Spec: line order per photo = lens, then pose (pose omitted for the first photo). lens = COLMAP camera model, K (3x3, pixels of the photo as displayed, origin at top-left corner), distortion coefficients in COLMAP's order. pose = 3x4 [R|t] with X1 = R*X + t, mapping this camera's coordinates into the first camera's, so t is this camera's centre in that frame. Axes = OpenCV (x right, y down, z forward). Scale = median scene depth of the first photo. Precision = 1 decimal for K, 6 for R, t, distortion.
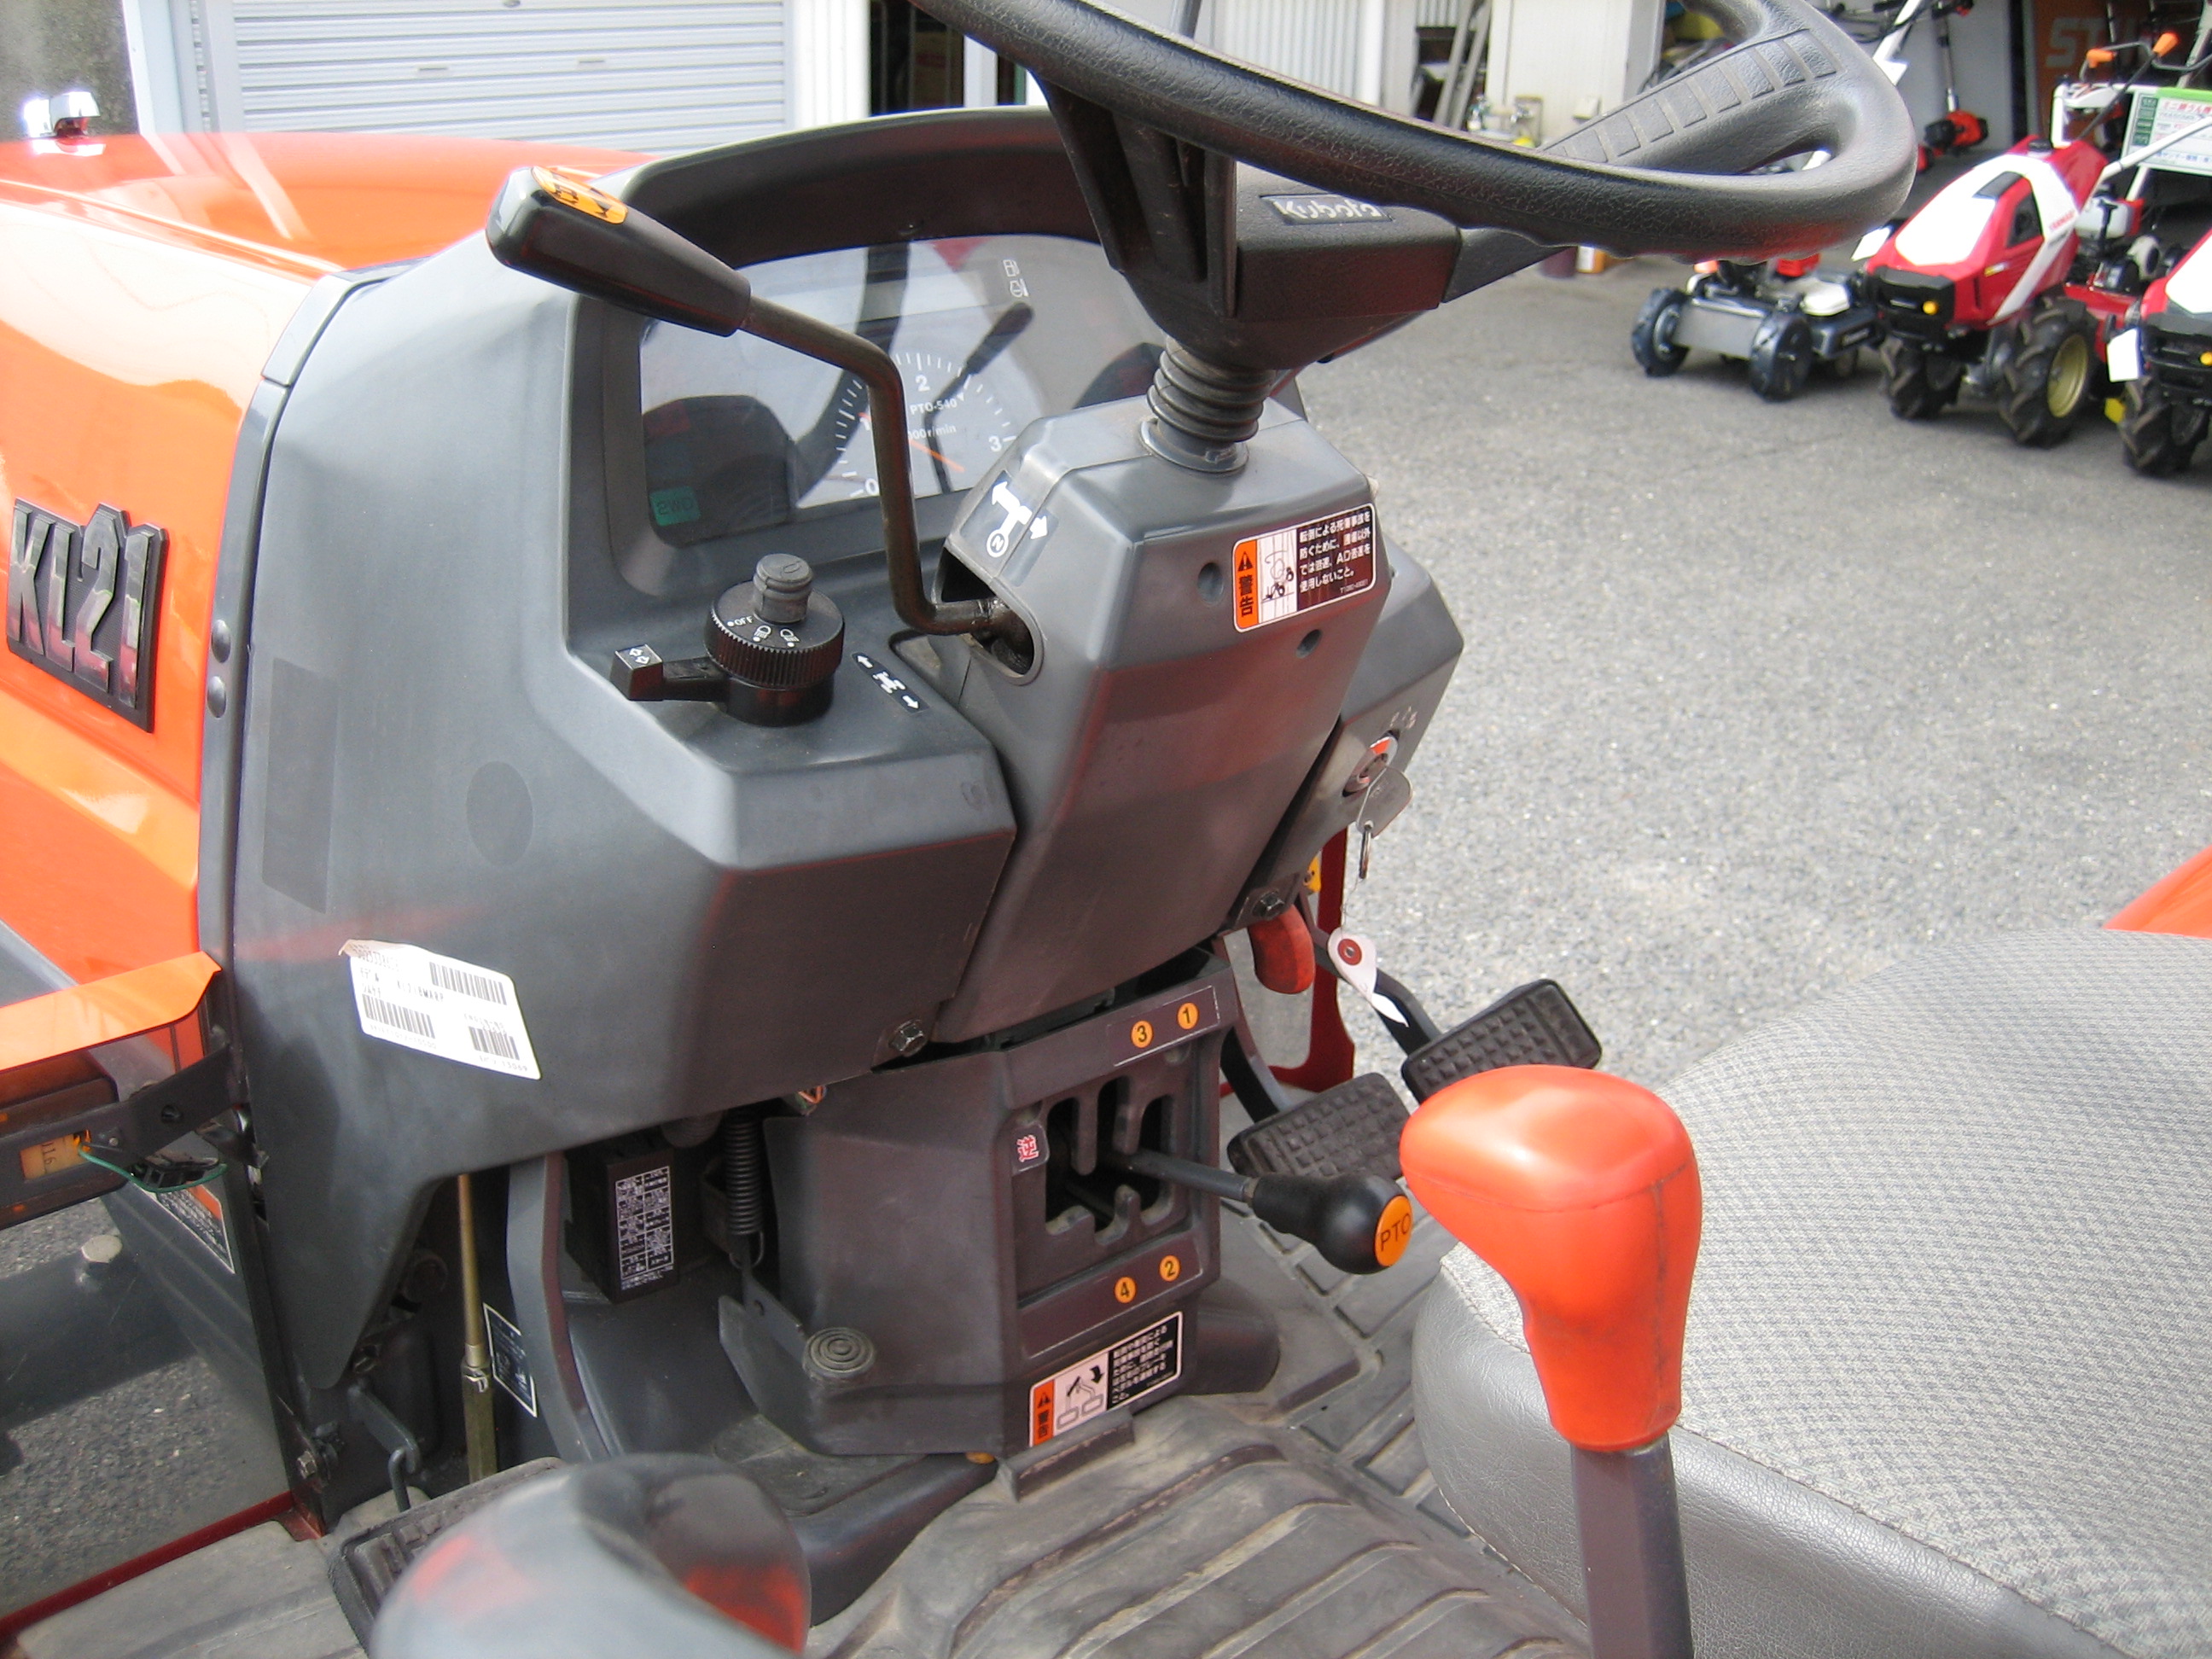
lens RADIAL K [[2302.8, 0, 1143.6], [0, 2302.8, 824.9], [0, 0, 1]] dist [-0.155887, 0.200912]
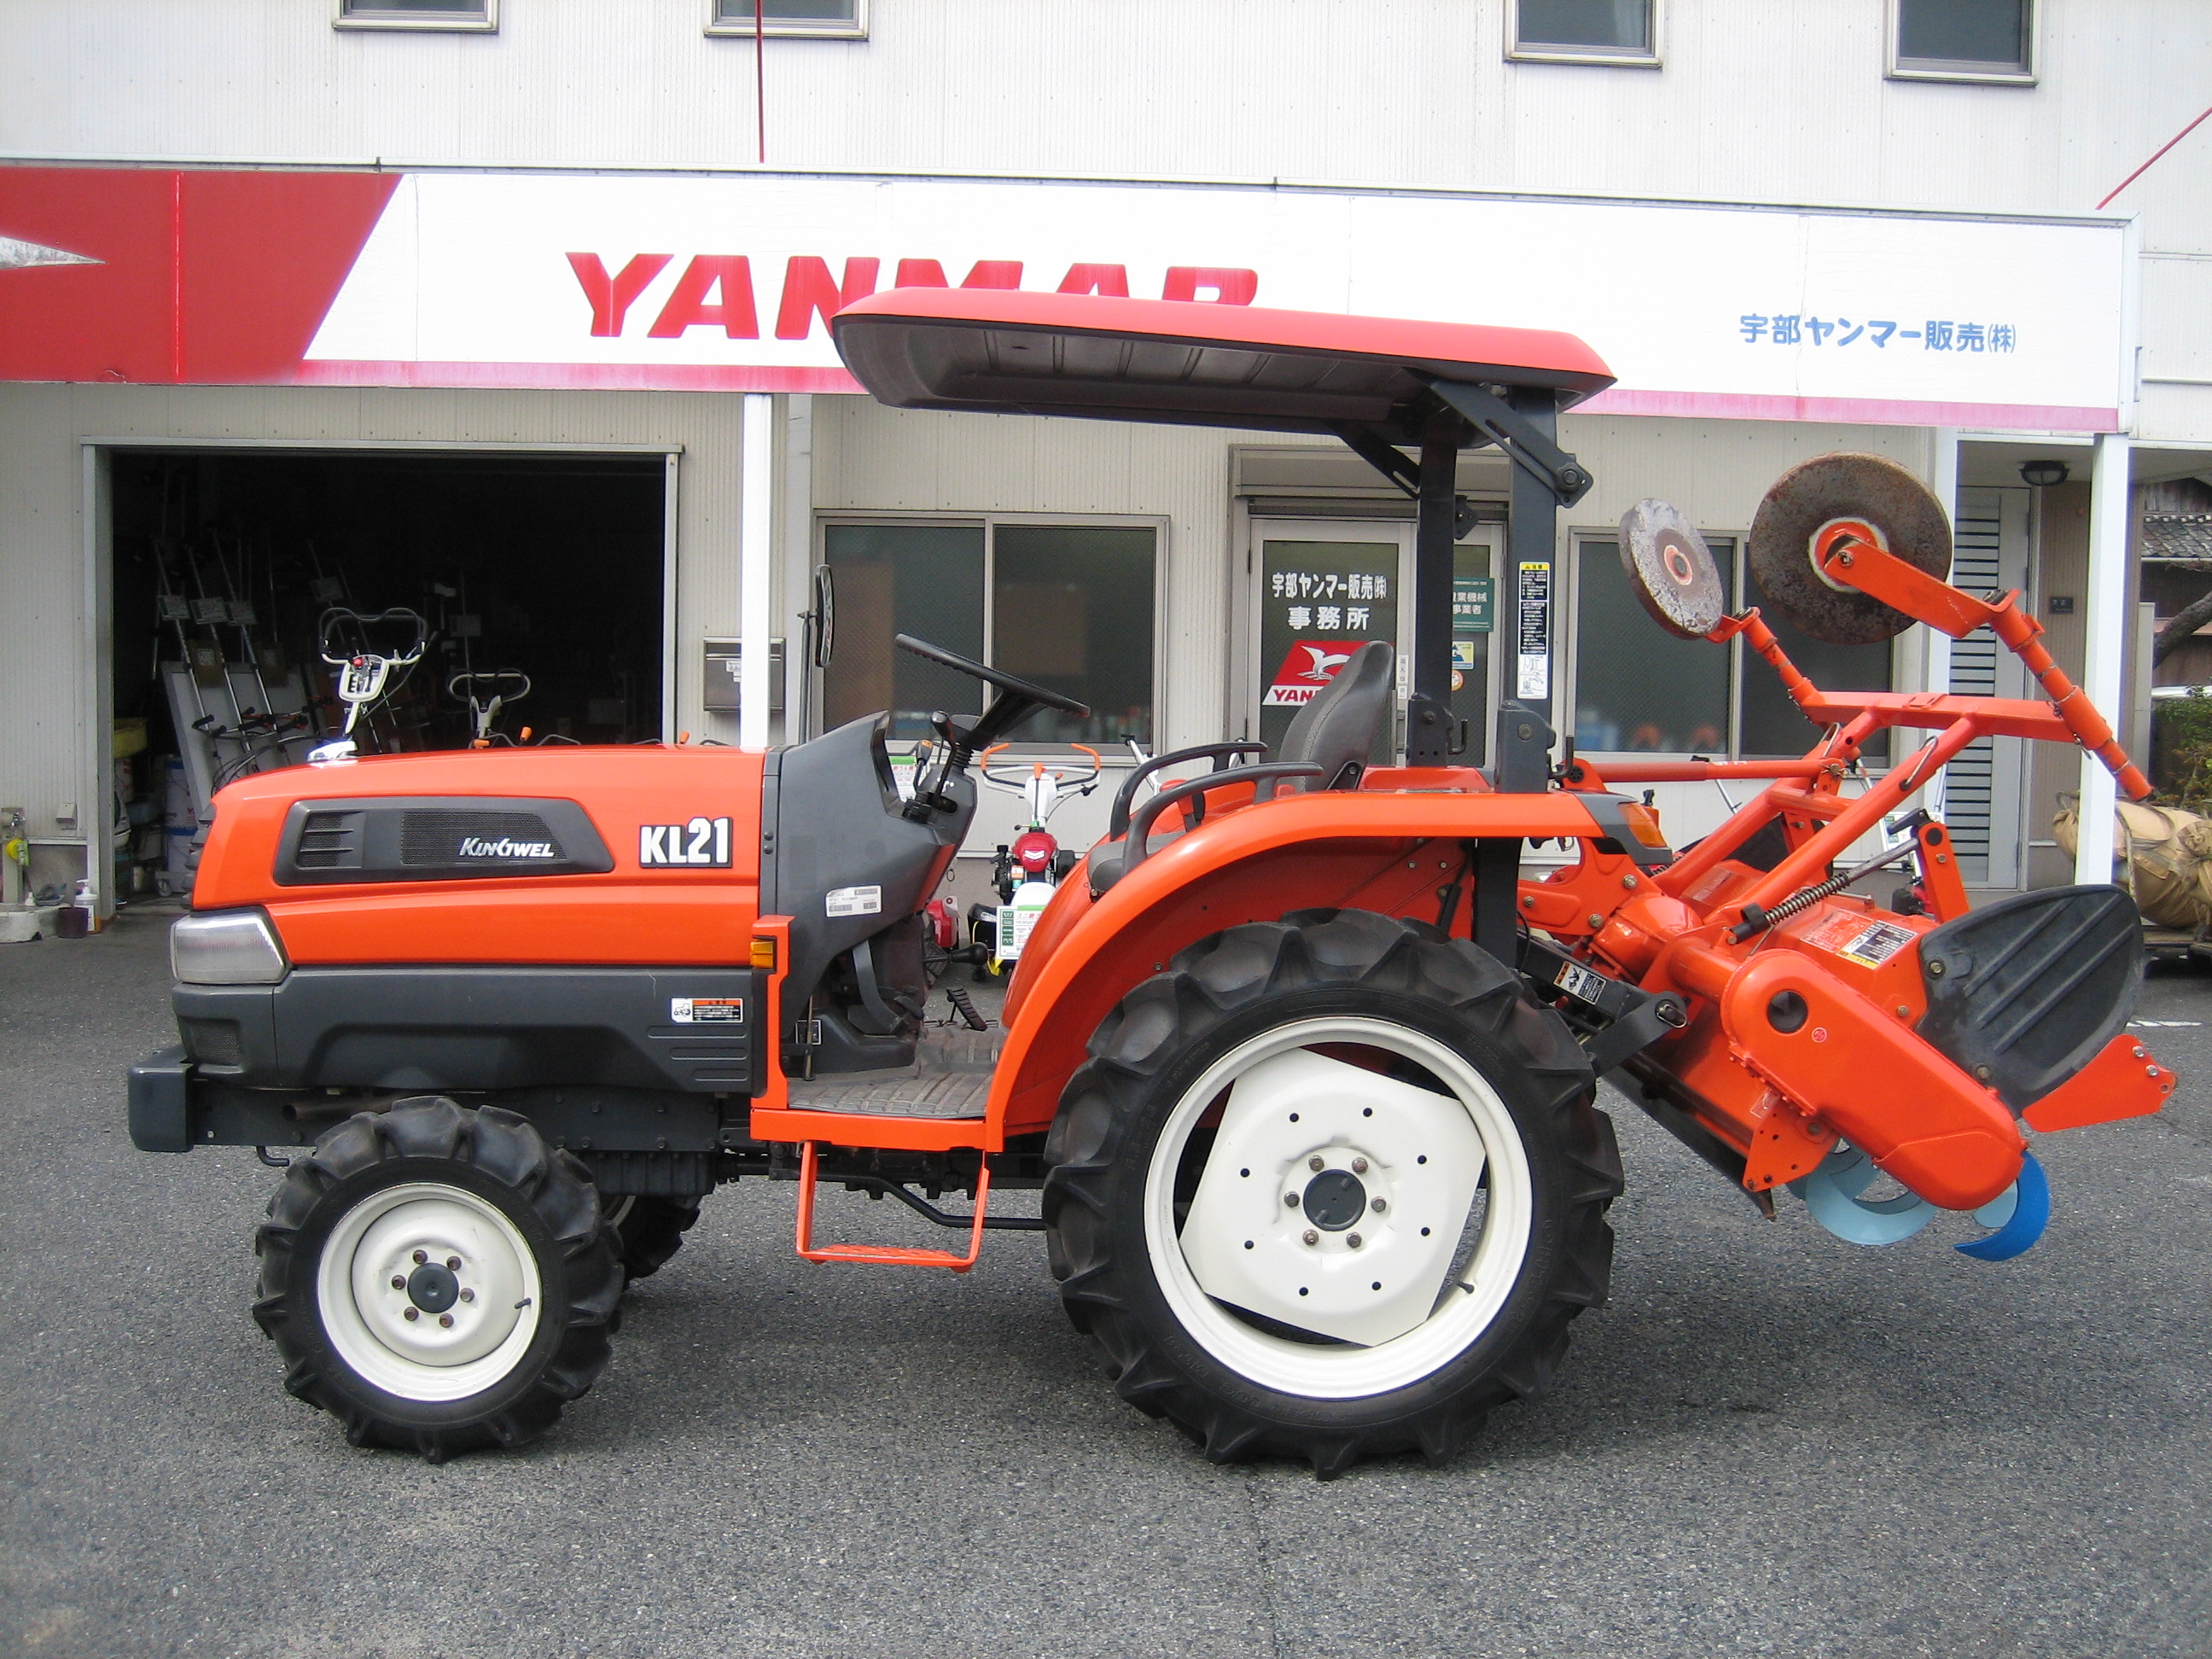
lens RADIAL K [[2302.8, 0, 1143.6], [0, 2302.8, 824.9], [0, 0, 1]] dist [-0.155887, 0.200912]
pose [[0.652904, -0.071909, 0.754020, -0.960282], [0.299574, 0.938830, -0.169866, 0.251871], [-0.695681, 0.336790, 0.634508, -0.661681]]
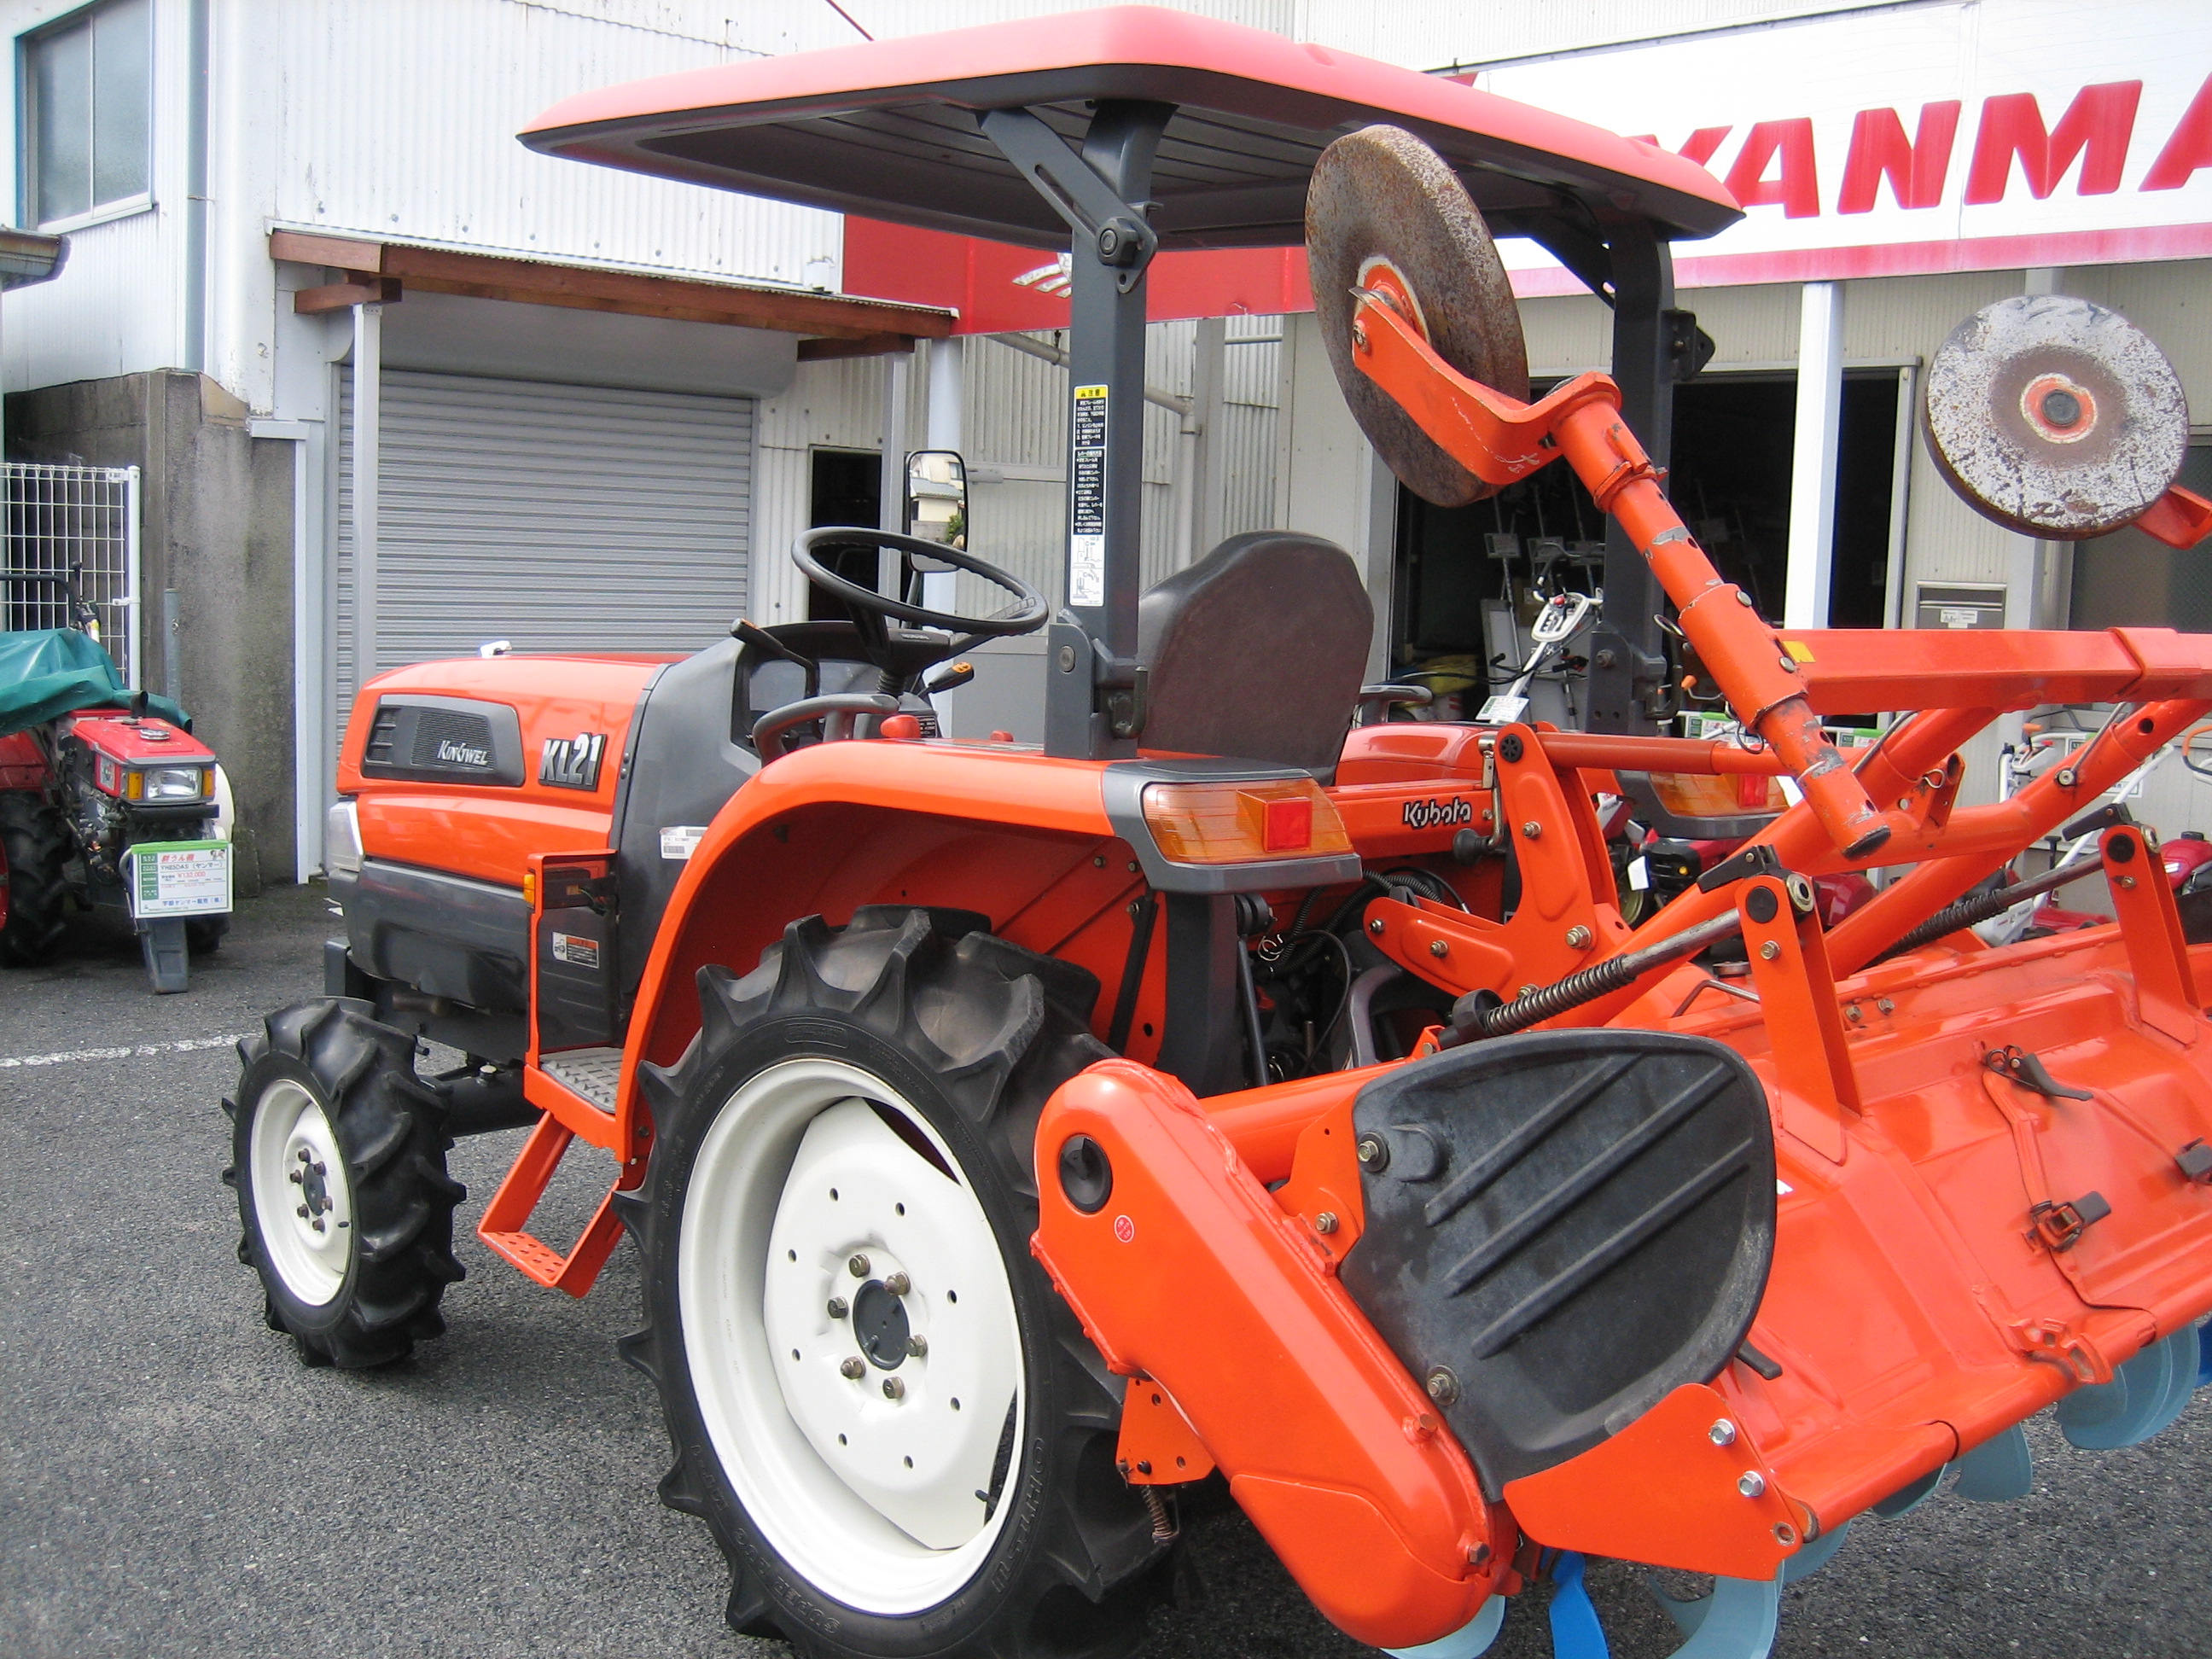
lens RADIAL K [[2302.8, 0, 1143.6], [0, 2302.8, 824.9], [0, 0, 1]] dist [-0.155887, 0.200912]
pose [[0.999313, -0.000330, 0.037063, 0.085266], [0.011099, 0.956739, -0.290737, 0.333456], [-0.035364, 0.290948, 0.956085, -0.759688]]
